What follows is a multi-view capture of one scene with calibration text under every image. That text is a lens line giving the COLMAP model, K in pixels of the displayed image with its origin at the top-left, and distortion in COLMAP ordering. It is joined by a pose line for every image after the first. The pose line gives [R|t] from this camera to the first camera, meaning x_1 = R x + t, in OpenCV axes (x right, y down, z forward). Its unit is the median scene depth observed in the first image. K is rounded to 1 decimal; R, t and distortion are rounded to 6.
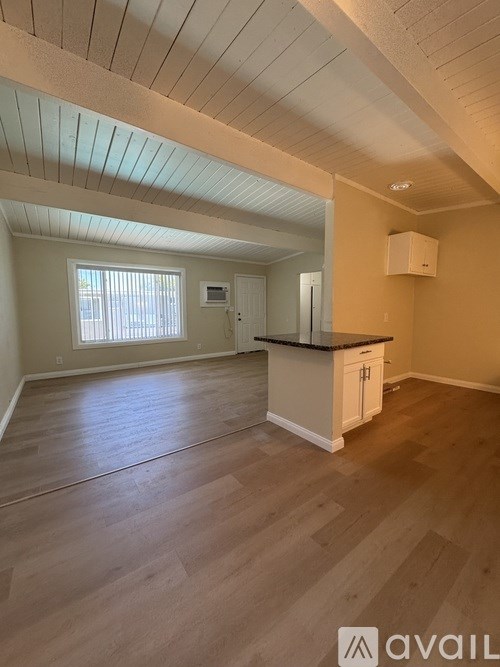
lens RADIAL K [[266.5, 0, 250.0], [0, 266.5, 333.5], [0, 0, 1]] dist [-0.003680, -0.000071]
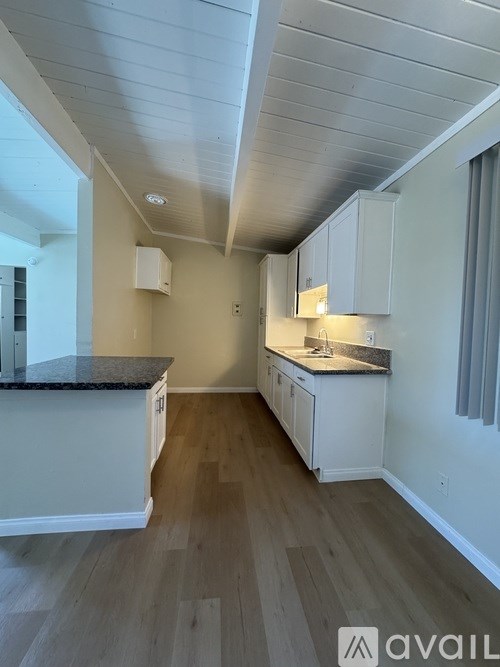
lens RADIAL K [[266.5, 0, 250.0], [0, 266.5, 333.5], [0, 0, 1]] dist [-0.003680, -0.000071]
pose [[0.482282, -0.009769, 0.875962, -0.143519], [0.045970, 0.998842, -0.014171, -0.042839], [-0.874809, 0.047102, 0.482172, 0.297577]]
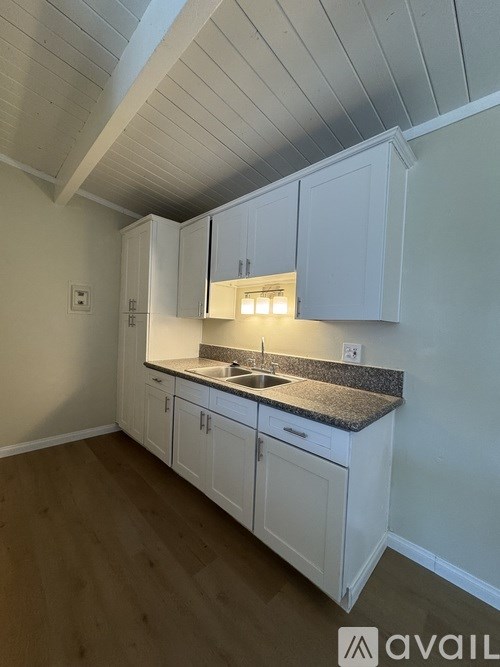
lens RADIAL K [[266.5, 0, 250.0], [0, 266.5, 333.5], [0, 0, 1]] dist [-0.003680, -0.000071]
pose [[-0.157319, -0.022418, 0.987293, 0.213321], [0.044455, 0.998568, 0.029757, -0.096970], [-0.986547, 0.048572, -0.156097, 0.708306]]
